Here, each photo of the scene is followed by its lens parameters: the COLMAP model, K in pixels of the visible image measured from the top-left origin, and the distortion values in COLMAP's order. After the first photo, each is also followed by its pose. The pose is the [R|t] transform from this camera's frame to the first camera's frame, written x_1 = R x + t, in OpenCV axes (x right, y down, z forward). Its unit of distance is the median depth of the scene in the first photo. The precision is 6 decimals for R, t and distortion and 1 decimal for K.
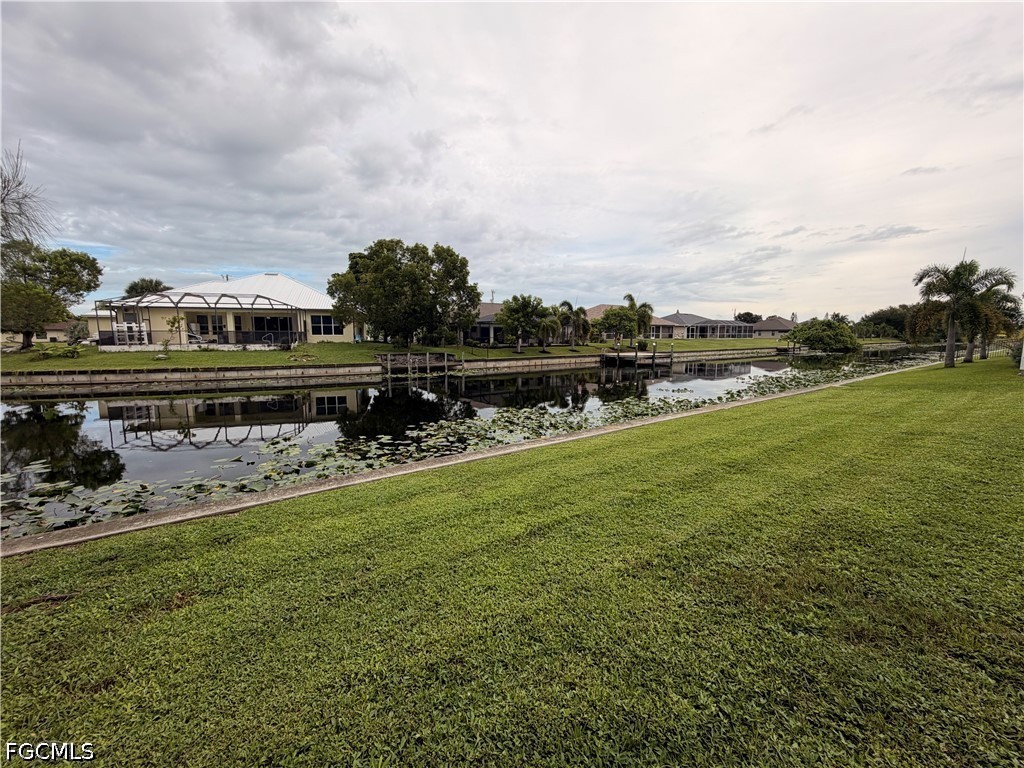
lens RADIAL K [[409.8, 0, 513.9], [0, 409.8, 386.7], [0, 0, 1]] dist [0.000889, -0.000836]
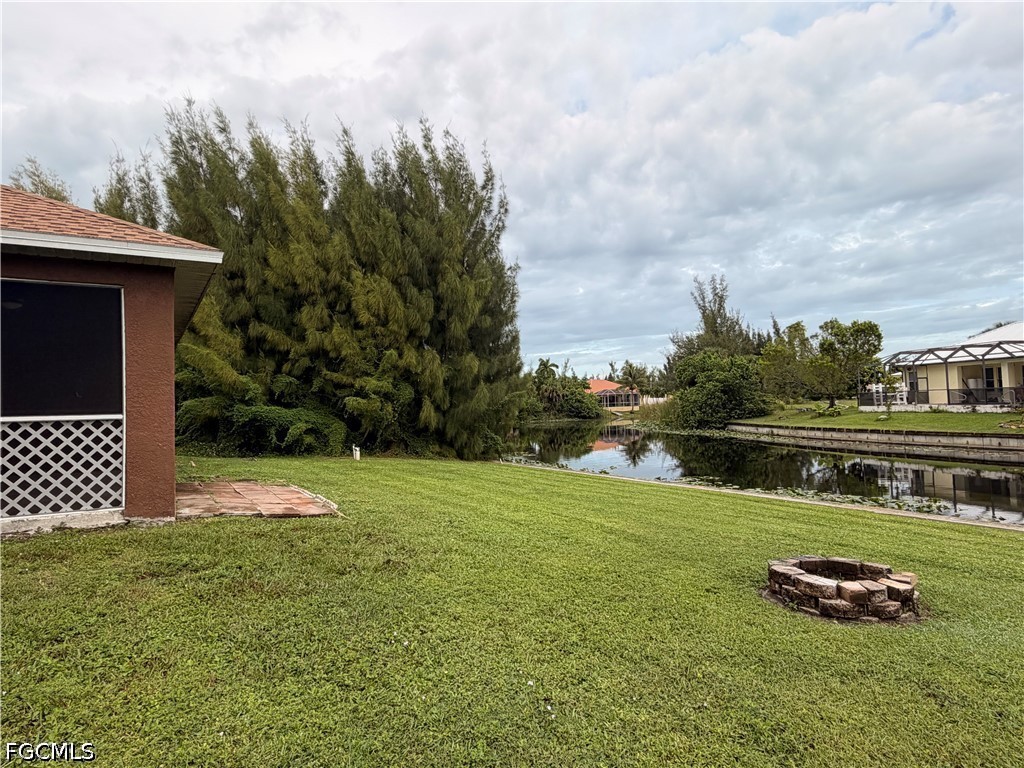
lens RADIAL K [[598.0, 0, 516.1], [0, 598.0, 383.0], [0, 0, 1]] dist [-0.009405, -0.002059]
pose [[-0.053301, -0.034093, -0.997996, 0.565198], [-0.095560, 0.995004, -0.028888, -0.026176], [0.993996, 0.093829, -0.056293, 0.162782]]
